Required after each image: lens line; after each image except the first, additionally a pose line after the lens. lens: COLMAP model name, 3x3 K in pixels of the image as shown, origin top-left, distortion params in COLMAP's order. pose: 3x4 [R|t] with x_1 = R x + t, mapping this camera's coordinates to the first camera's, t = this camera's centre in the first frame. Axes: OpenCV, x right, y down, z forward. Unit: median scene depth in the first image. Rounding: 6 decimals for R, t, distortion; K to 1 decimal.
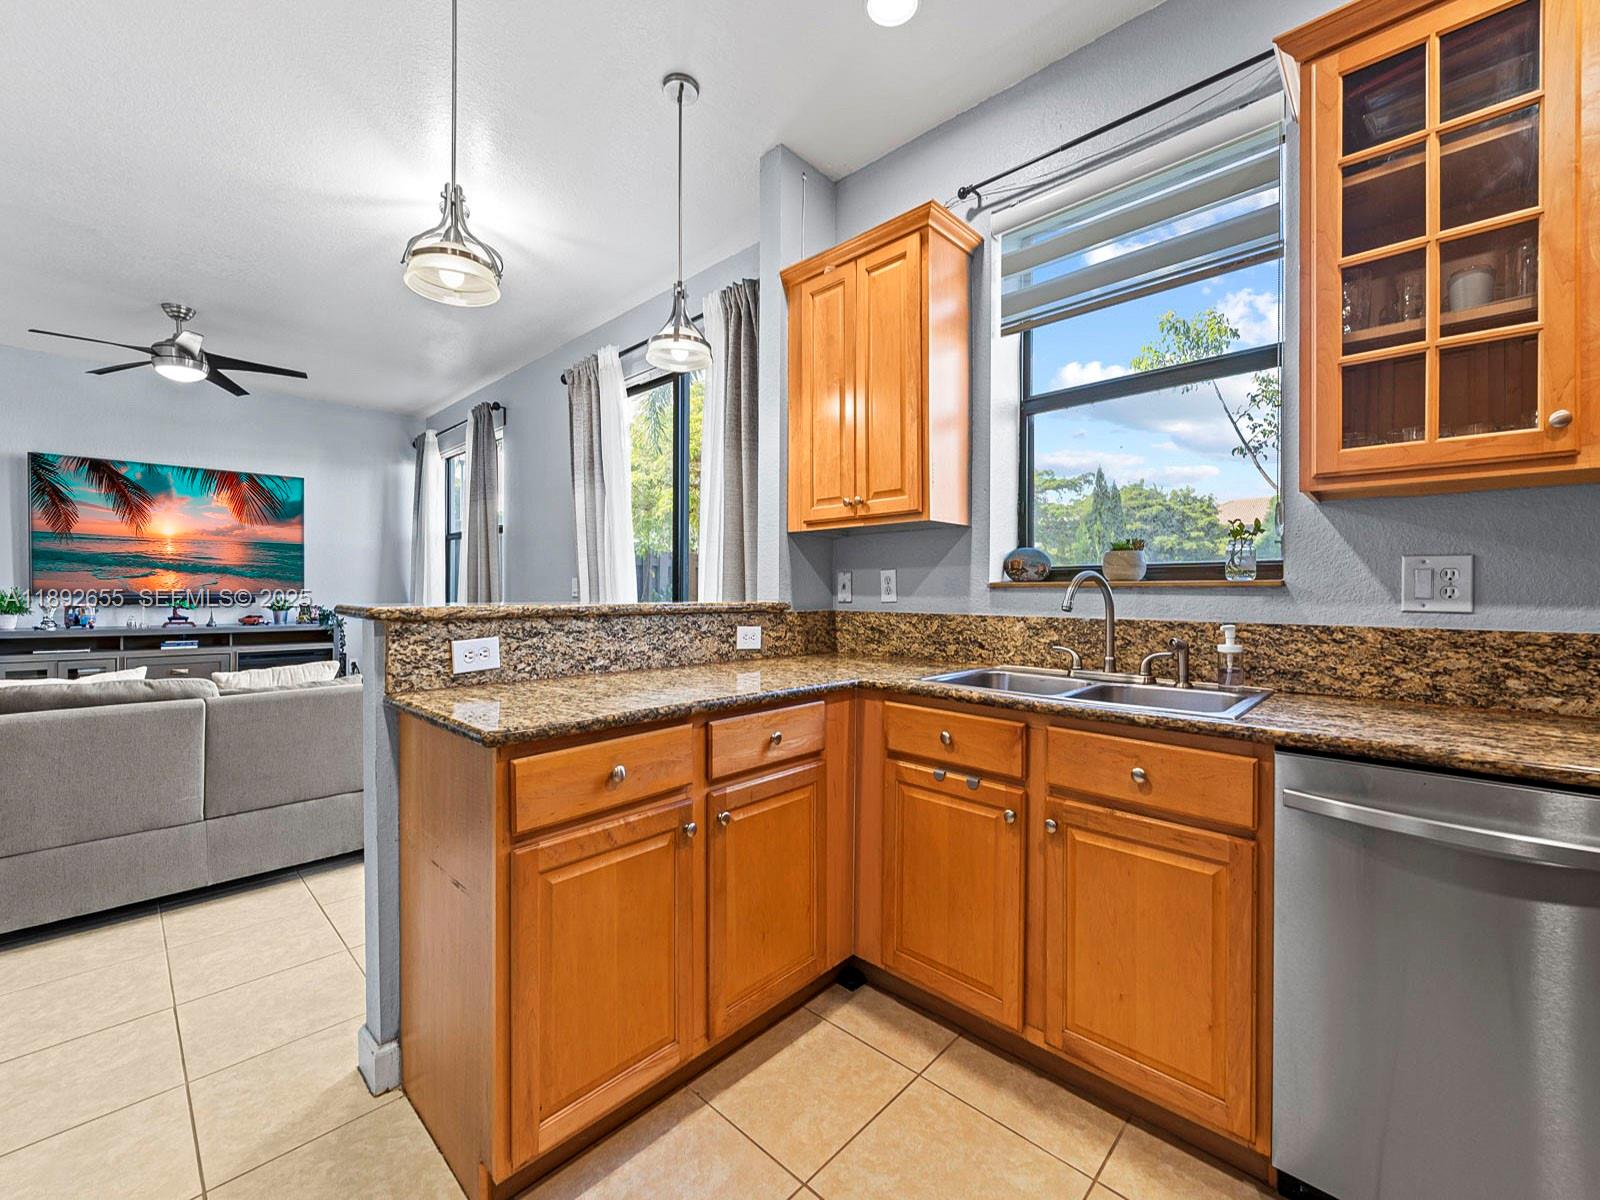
lens RADIAL K [[659.4, 0, 782.4], [0, 659.4, 584.2], [0, 0, 1]] dist [-0.000293, -0.000066]
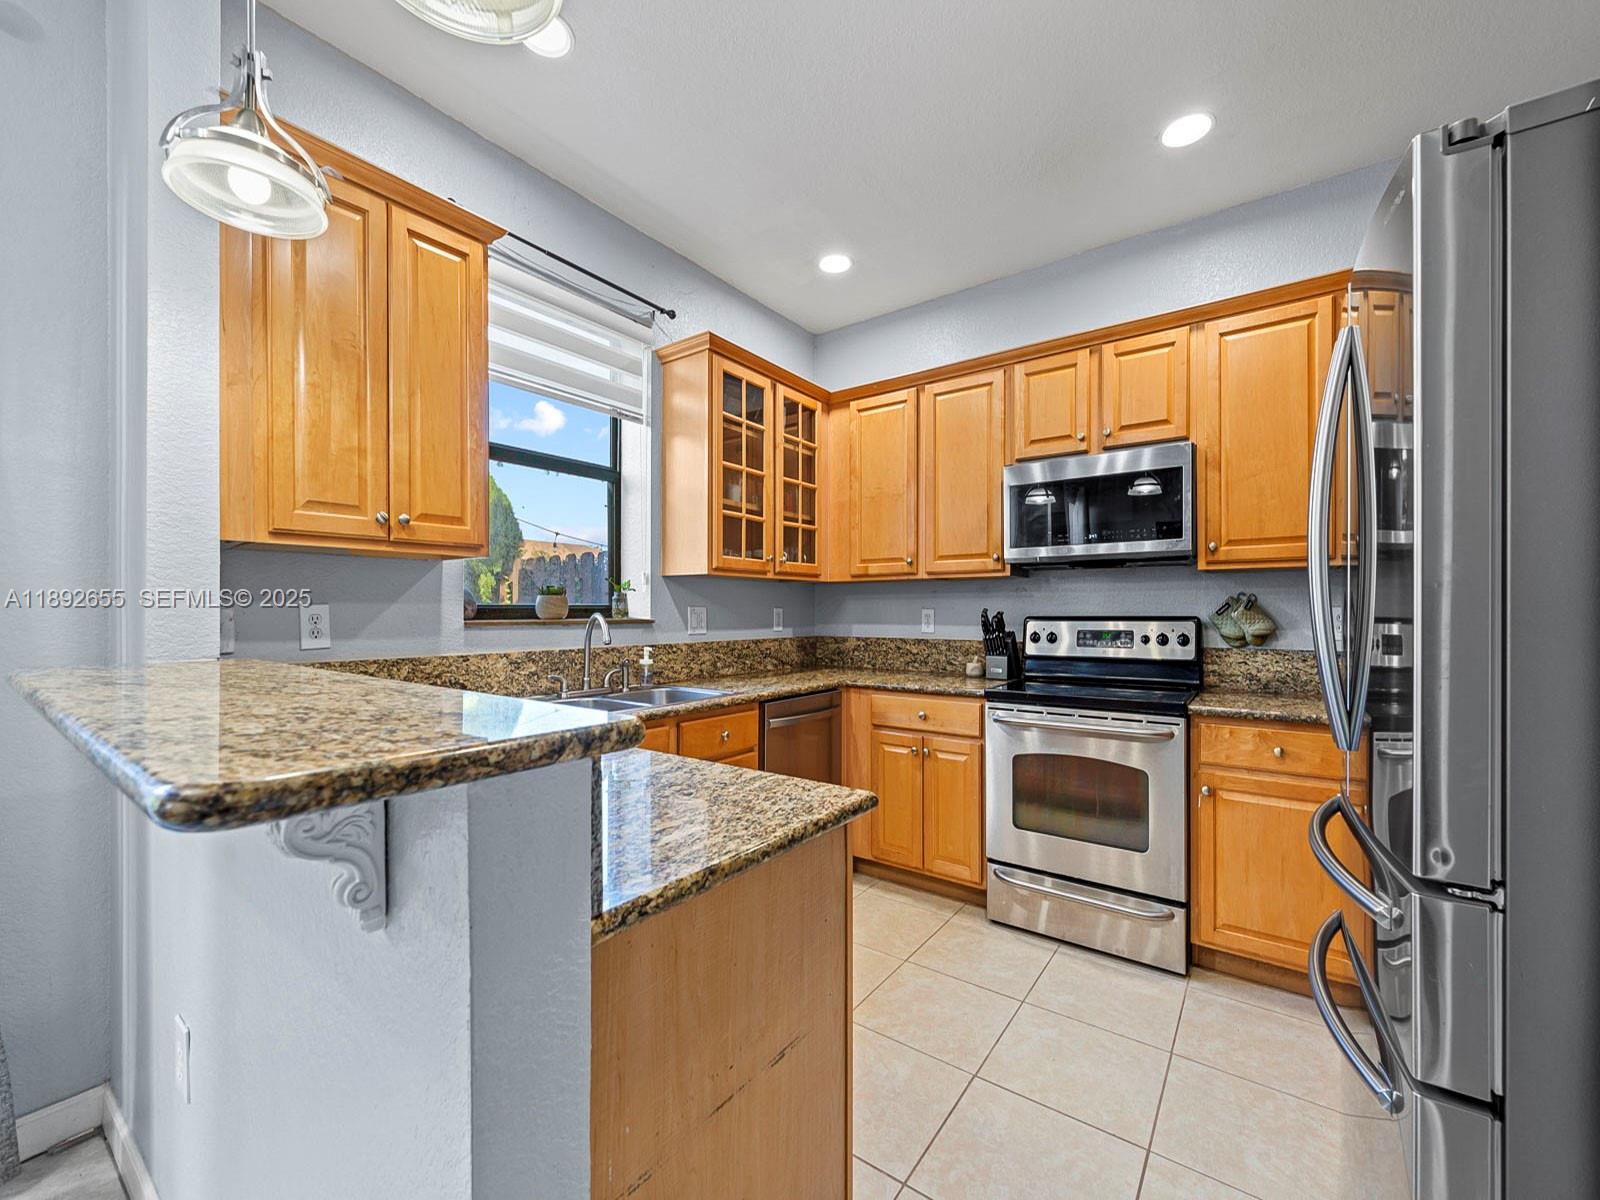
lens RADIAL K [[654.1, 0, 798.0], [0, 654.1, 603.3], [0, 0, 1]] dist [0.000497, -0.000239]
pose [[-0.141120, 0.007274, 0.989966, -0.635399], [-0.011880, 0.999889, -0.009040, -0.023289], [-0.989921, -0.013036, -0.141018, 0.571007]]
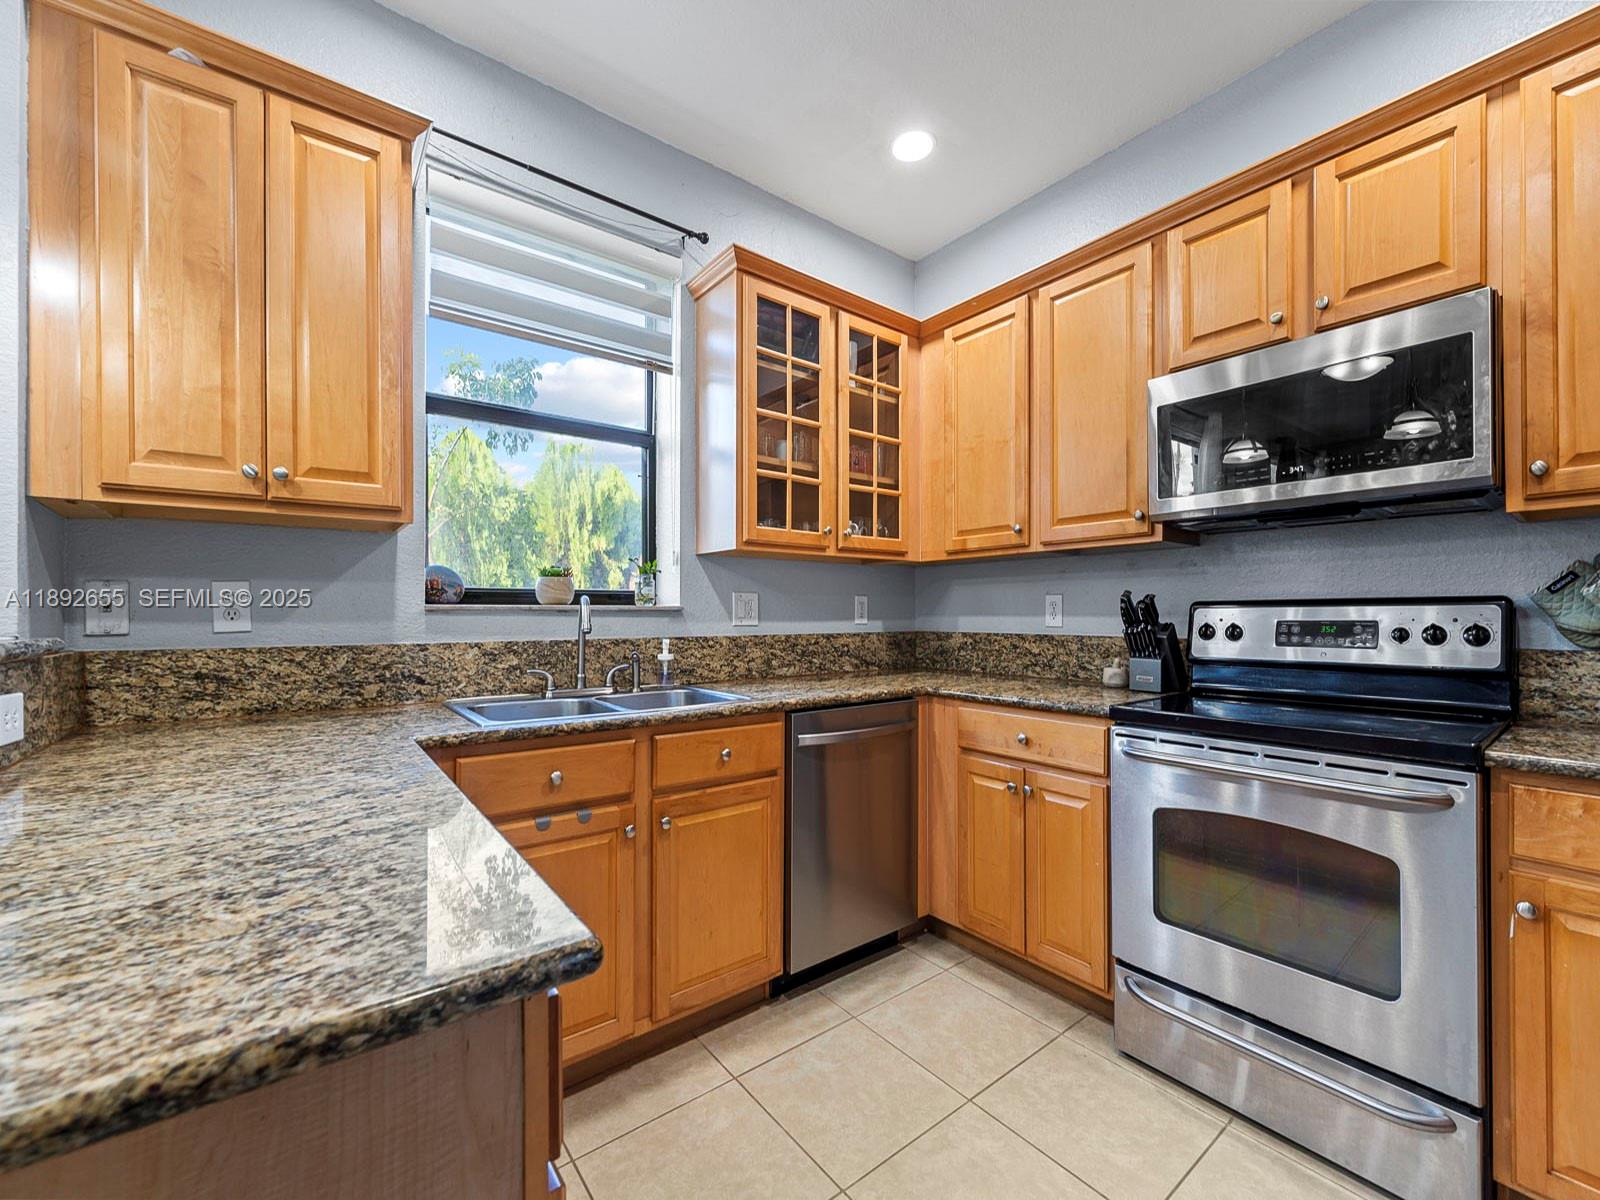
lens RADIAL K [[651.9, 0, 799.9], [0, 651.9, 605.6], [0, 0, 1]] dist [0.000199, -0.000111]
pose [[0.138471, 0.008116, 0.990333, -0.390113], [-0.009489, 0.999931, -0.006868, 0.000328], [-0.990321, -0.008446, 0.138539, 0.365060]]
